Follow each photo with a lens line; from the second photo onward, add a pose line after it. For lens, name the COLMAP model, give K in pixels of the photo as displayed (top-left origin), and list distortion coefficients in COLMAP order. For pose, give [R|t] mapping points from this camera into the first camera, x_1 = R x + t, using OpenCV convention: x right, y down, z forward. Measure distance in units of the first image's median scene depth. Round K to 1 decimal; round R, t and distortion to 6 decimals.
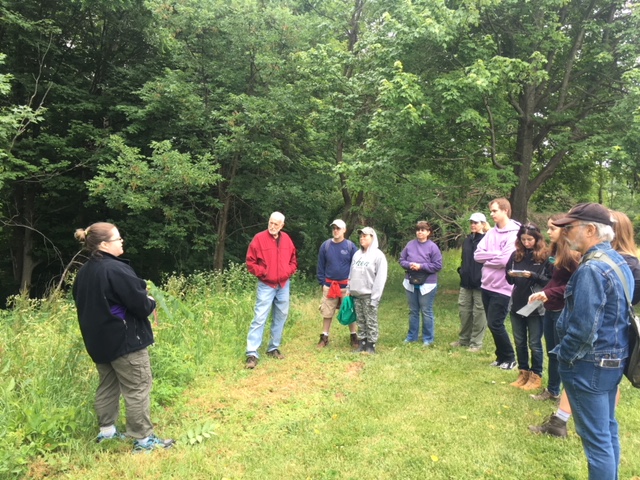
lens RADIAL K [[545.0, 0, 319.3], [0, 545.0, 239.4], [0, 0, 1]] dist [0.082482, -0.112715]
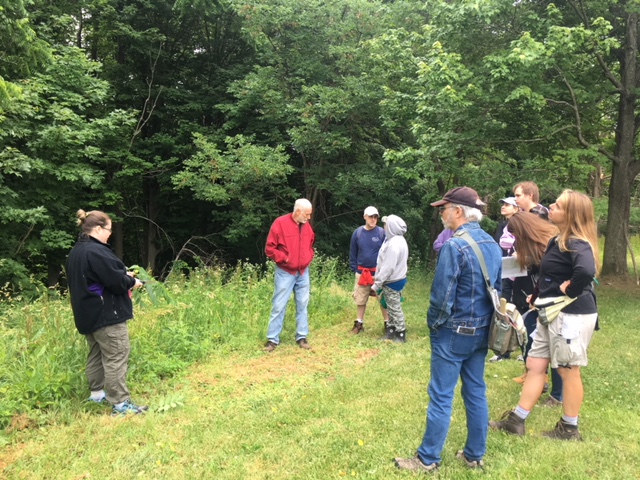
lens RADIAL K [[545.0, 0, 316.8], [0, 545.0, 240.1], [0, 0, 1]] dist [0.082482, -0.112715]
pose [[0.970930, 0.002680, -0.239348, 0.164459], [0.001793, 0.999828, 0.018469, 0.005052], [0.239356, -0.018361, 0.970758, 0.008222]]
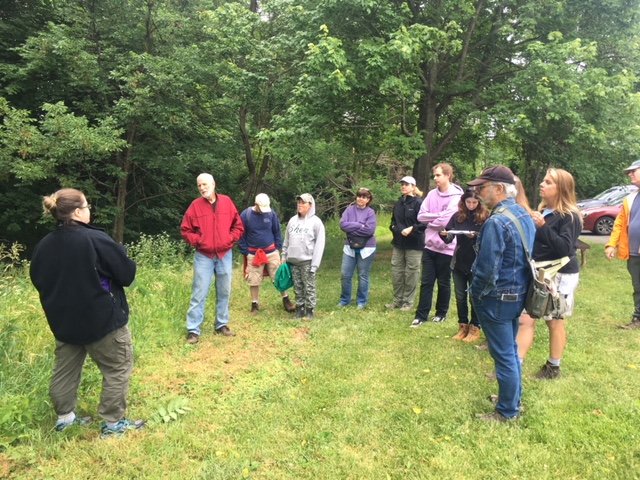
lens RADIAL K [[545.0, 0, 319.9], [0, 545.0, 240.1], [0, 0, 1]] dist [0.082482, -0.112715]
pose [[0.978858, -0.034225, 0.201658, -0.074996], [0.022964, 0.998057, 0.057917, 0.004464], [-0.203248, -0.052061, 0.977742, 0.016168]]
